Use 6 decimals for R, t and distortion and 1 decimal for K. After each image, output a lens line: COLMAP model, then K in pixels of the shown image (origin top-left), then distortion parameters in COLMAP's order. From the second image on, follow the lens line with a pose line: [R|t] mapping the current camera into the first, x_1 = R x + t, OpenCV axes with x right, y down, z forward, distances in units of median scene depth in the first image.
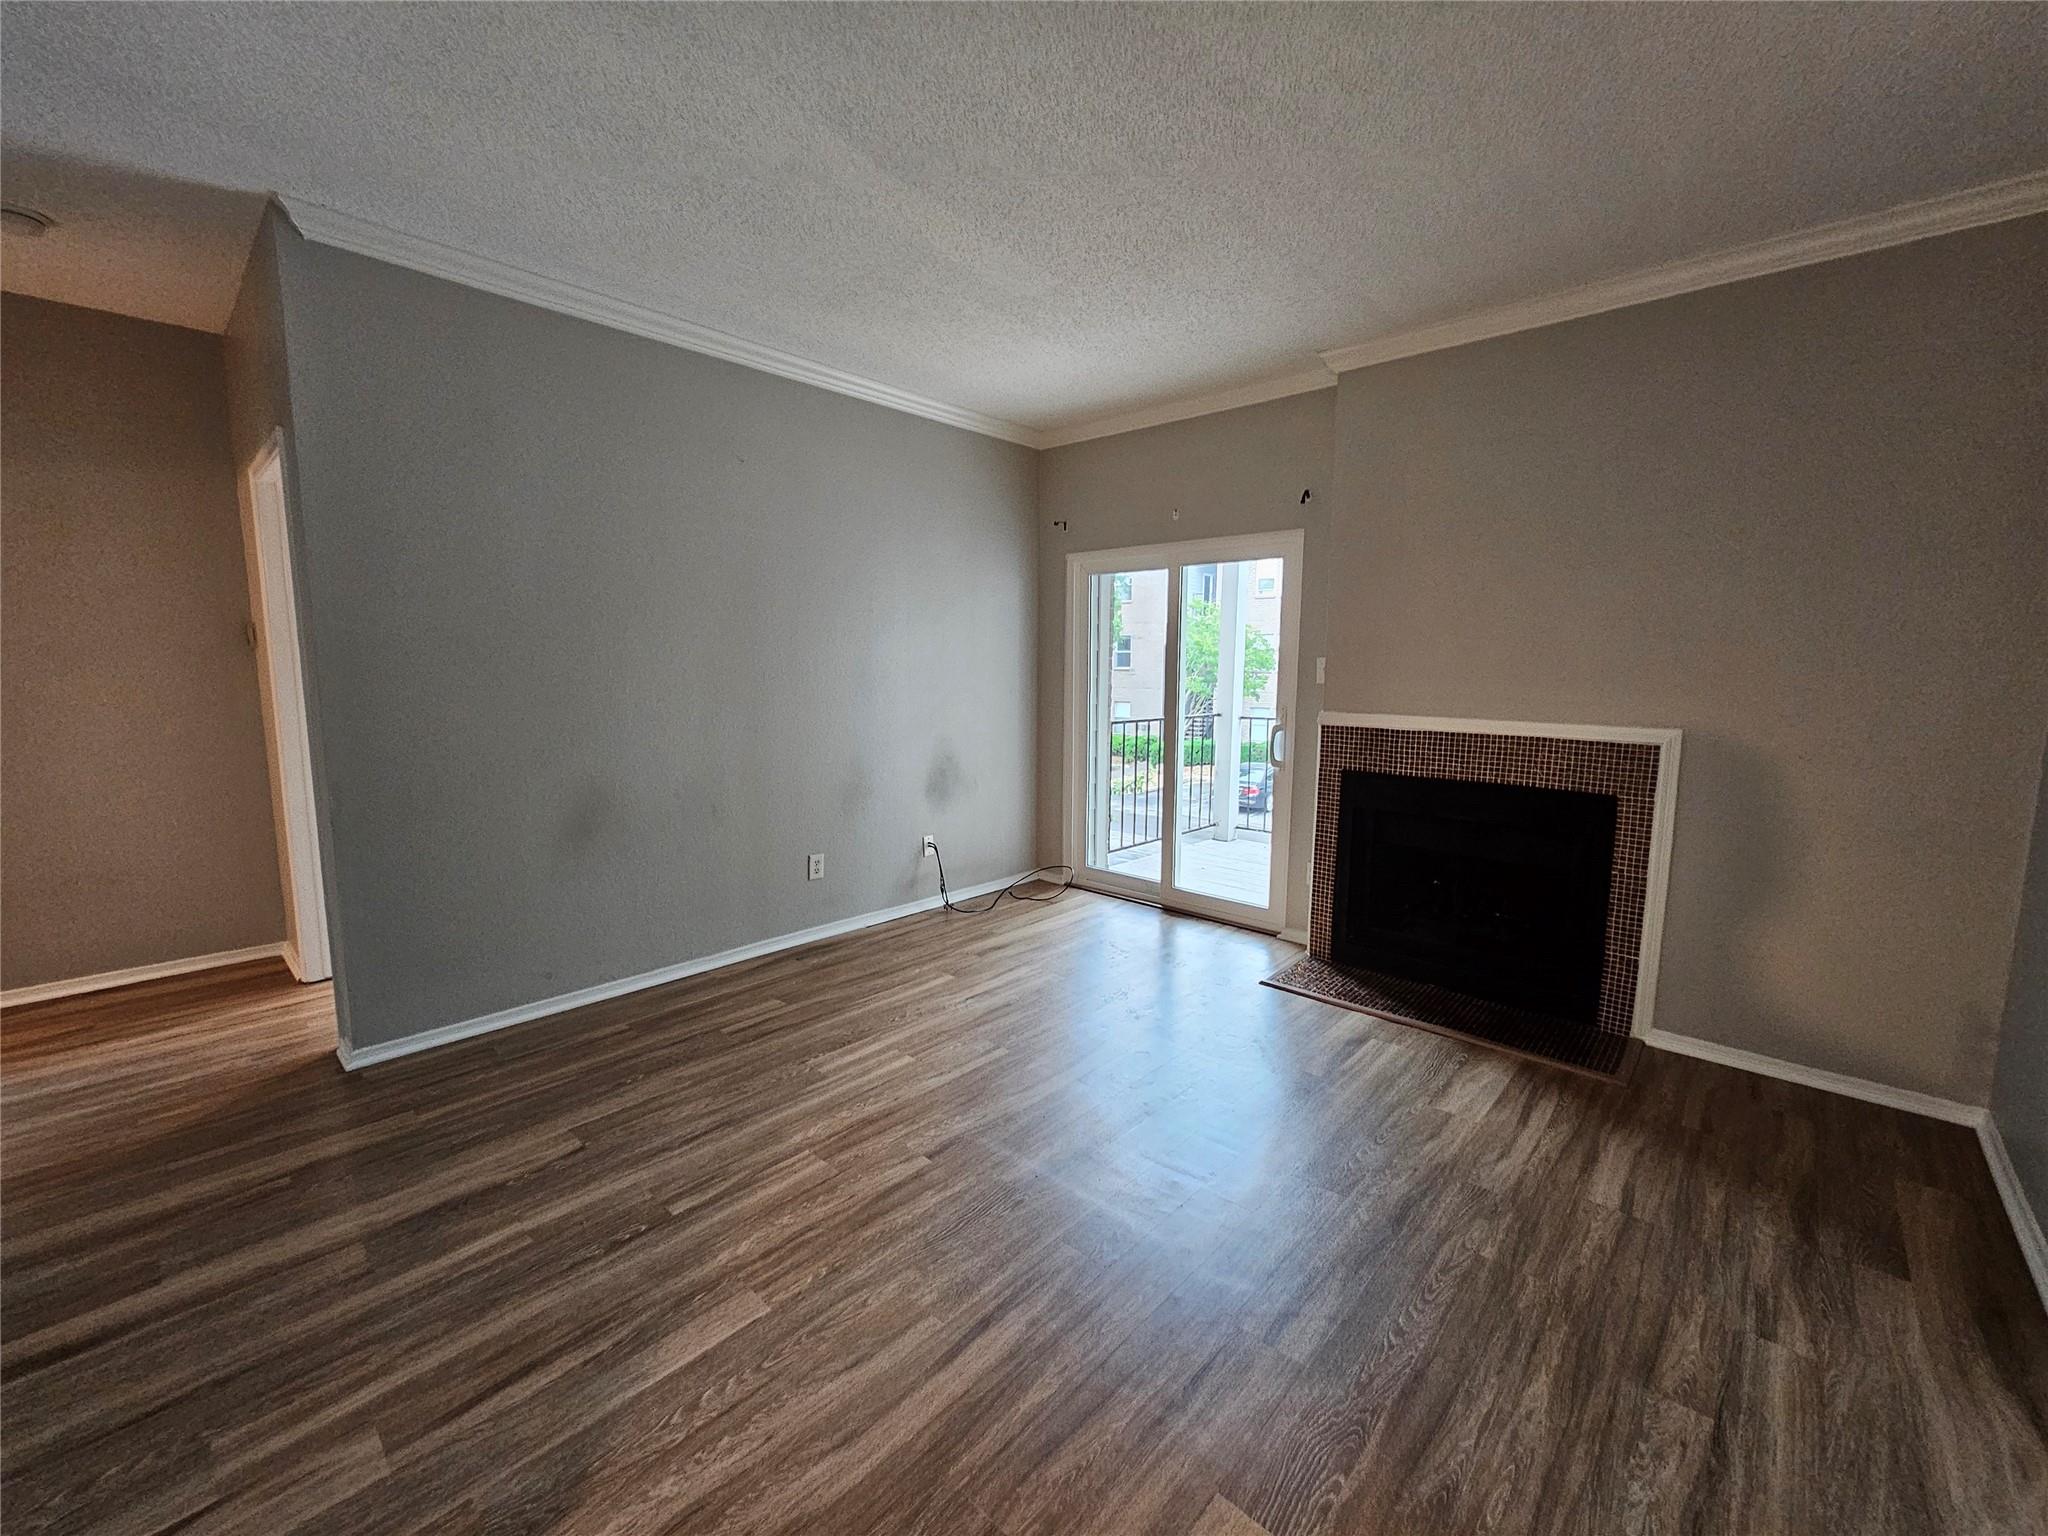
lens RADIAL K [[835.8, 0, 1025.6], [0, 835.8, 770.9], [0, 0, 1]] dist [-0.002618, 0.000058]
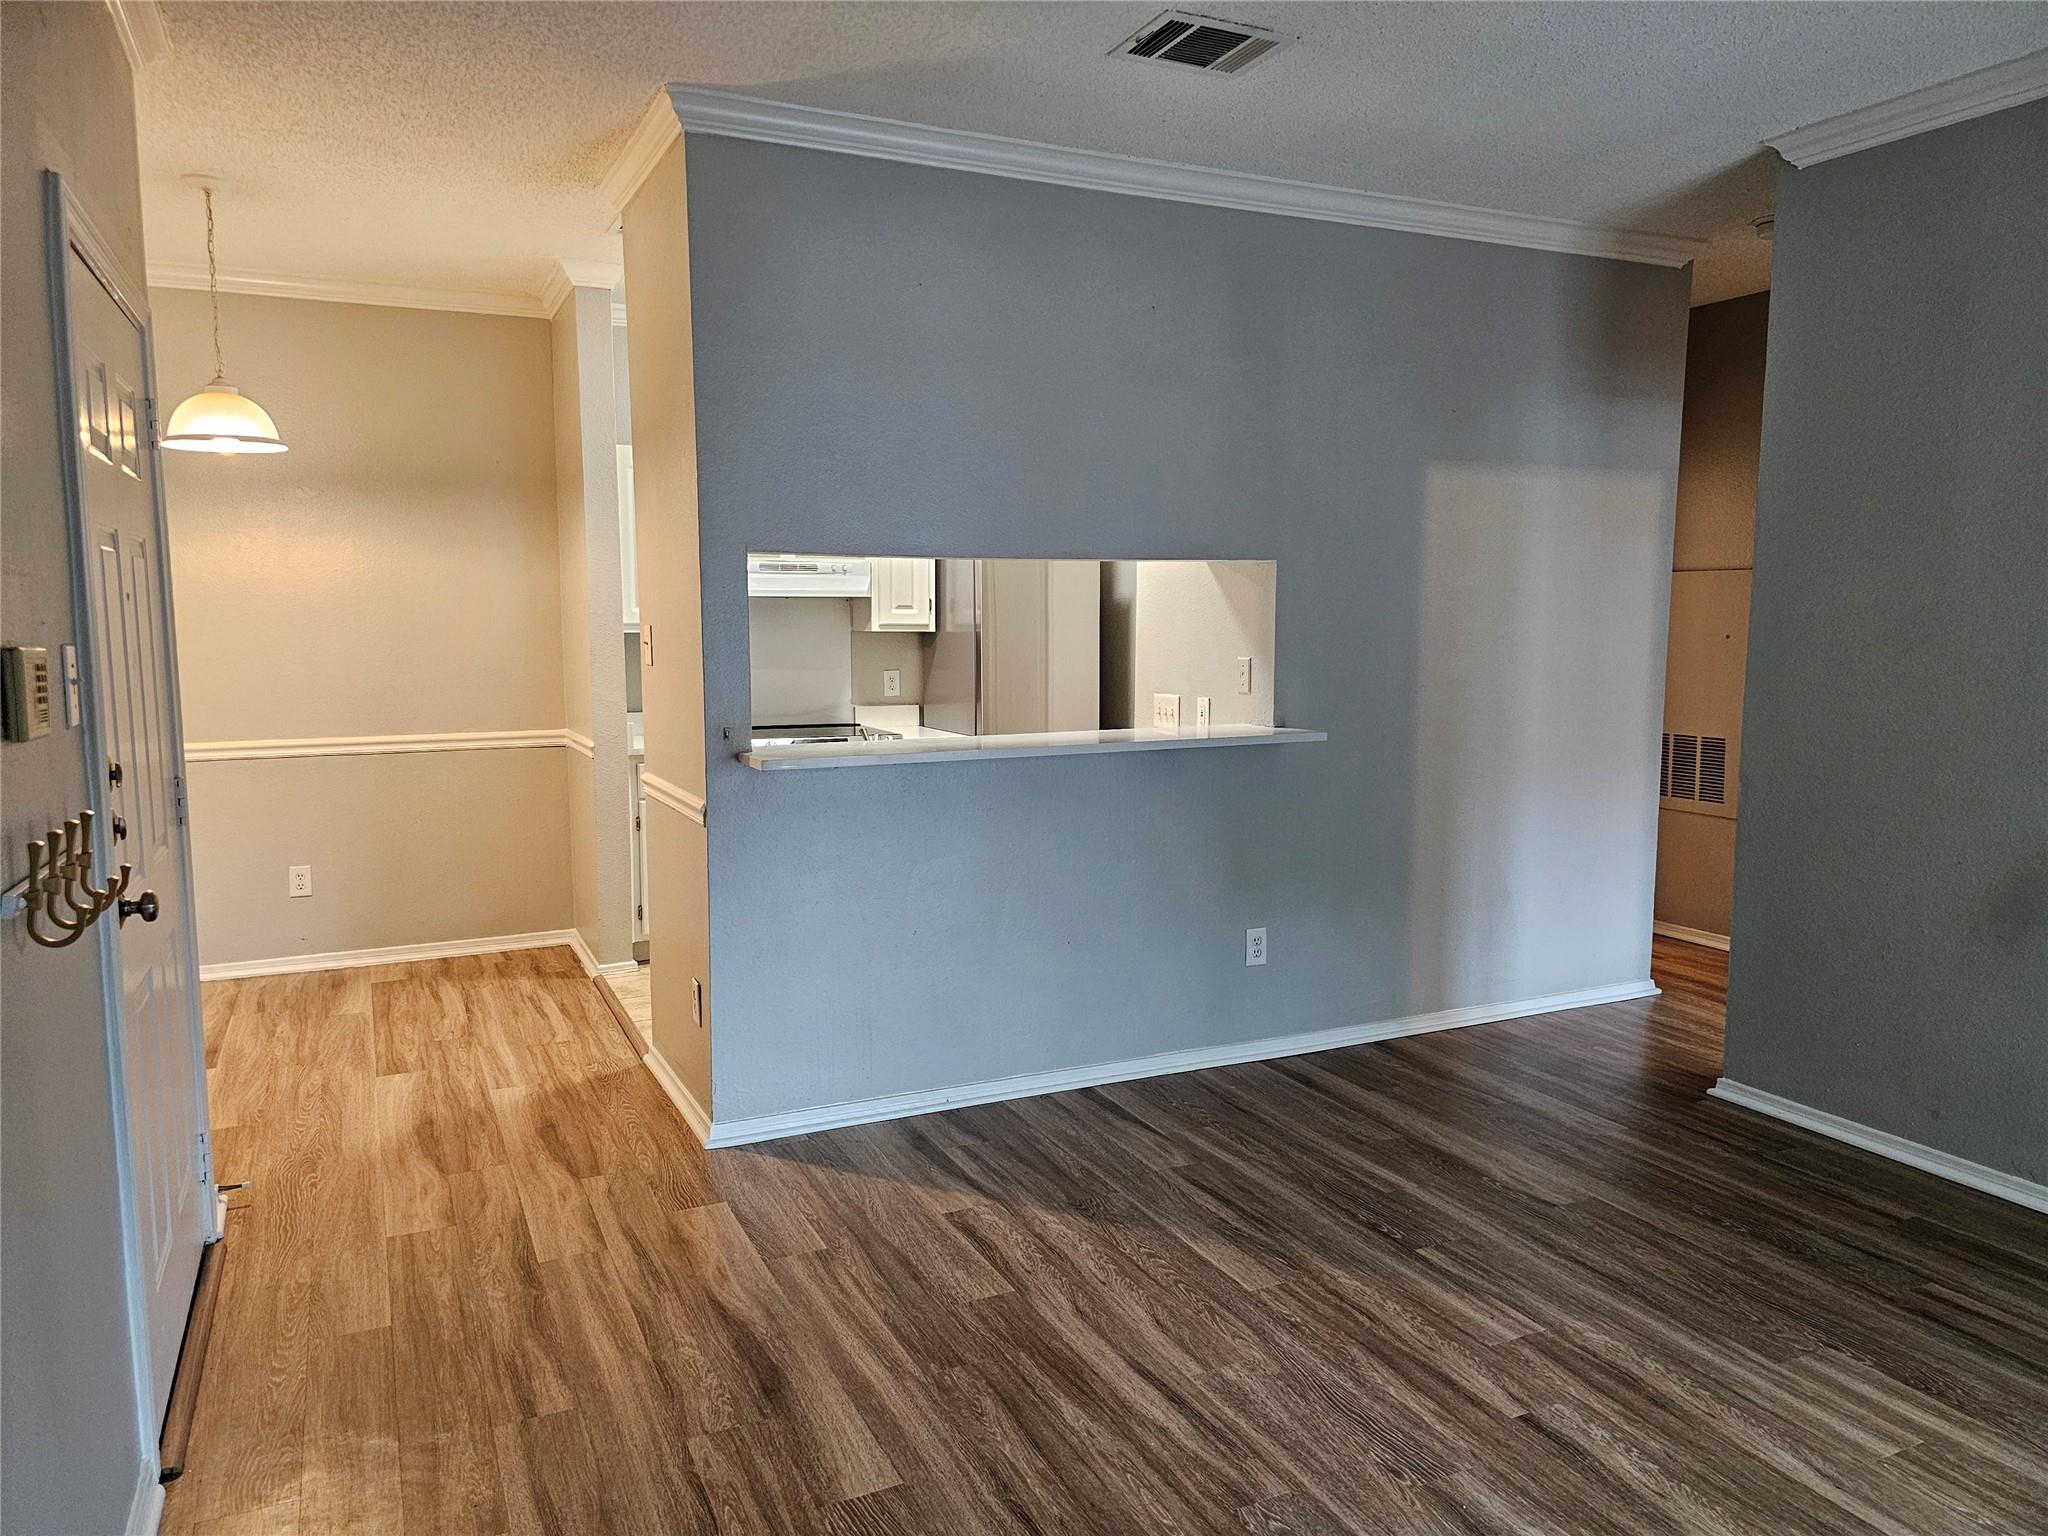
lens RADIAL K [[1379.8, 0, 1001.5], [0, 1379.8, 760.7], [0, 0, 1]] dist [0.027744, -0.015382]
pose [[-0.379091, 0.093082, -0.920666, 1.029088], [-0.124894, 0.980678, 0.150576, -0.152111], [0.916892, 0.172067, -0.360141, 0.982114]]
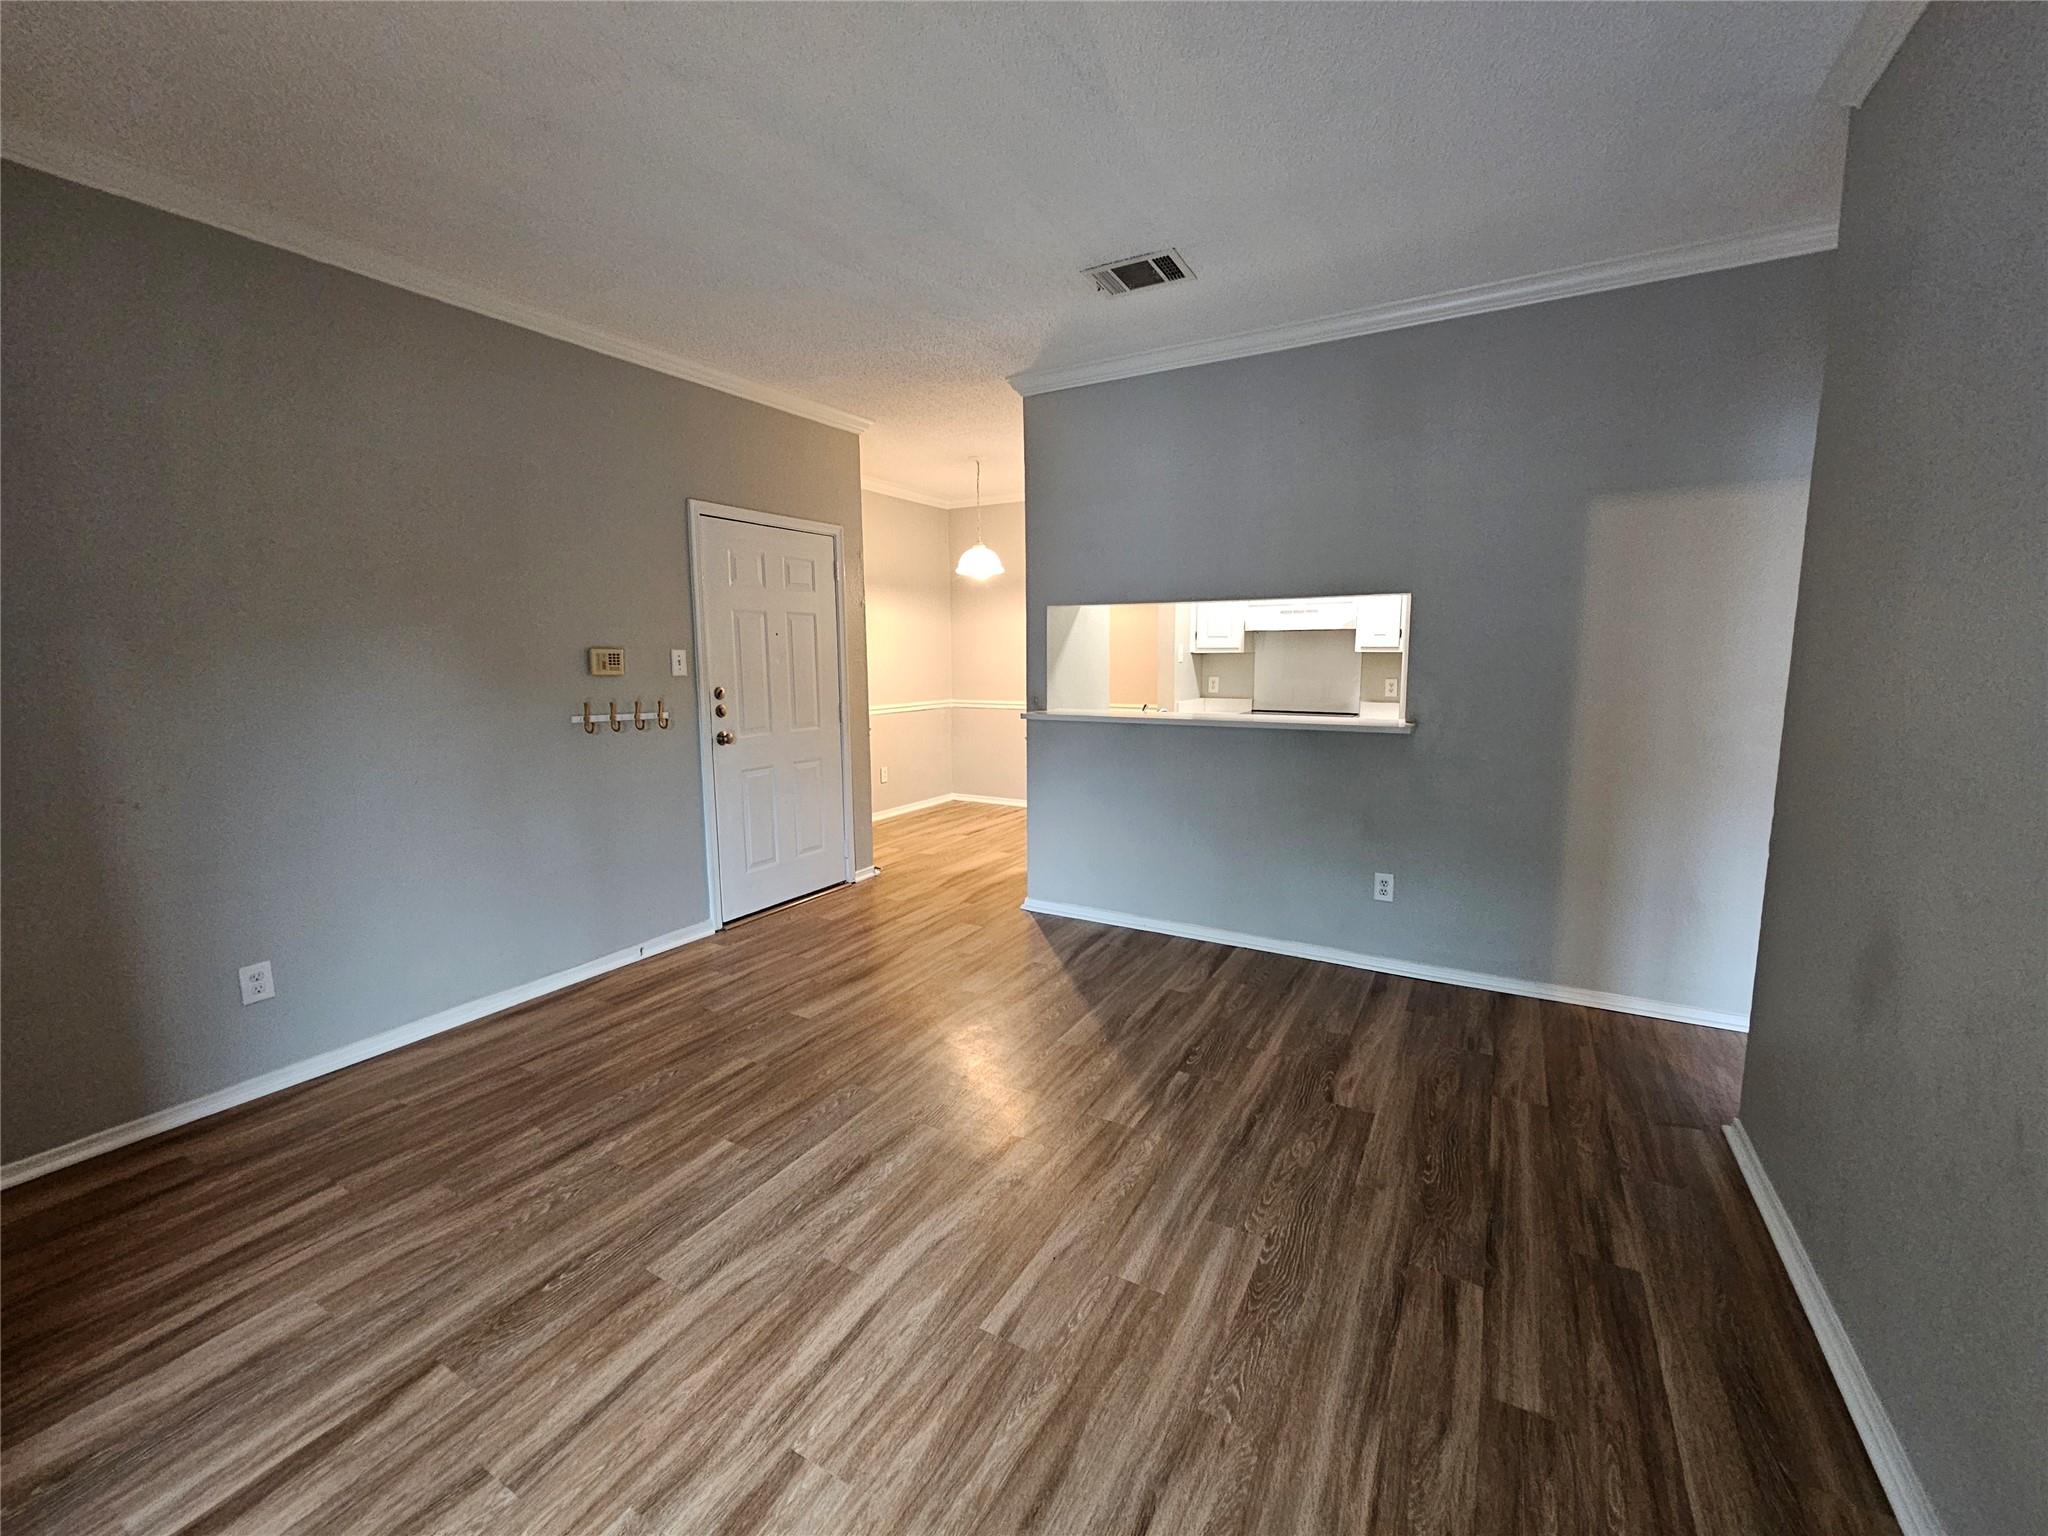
lens RADIAL K [[835.8, 0, 1022.7], [0, 835.8, 762.2], [0, 0, 1]] dist [-0.002618, 0.000058]
pose [[-0.974842, 0.030609, -0.220786, 0.094119], [-0.028761, 0.964972, 0.260772, -0.266704], [0.221034, 0.260562, -0.939815, 1.952994]]
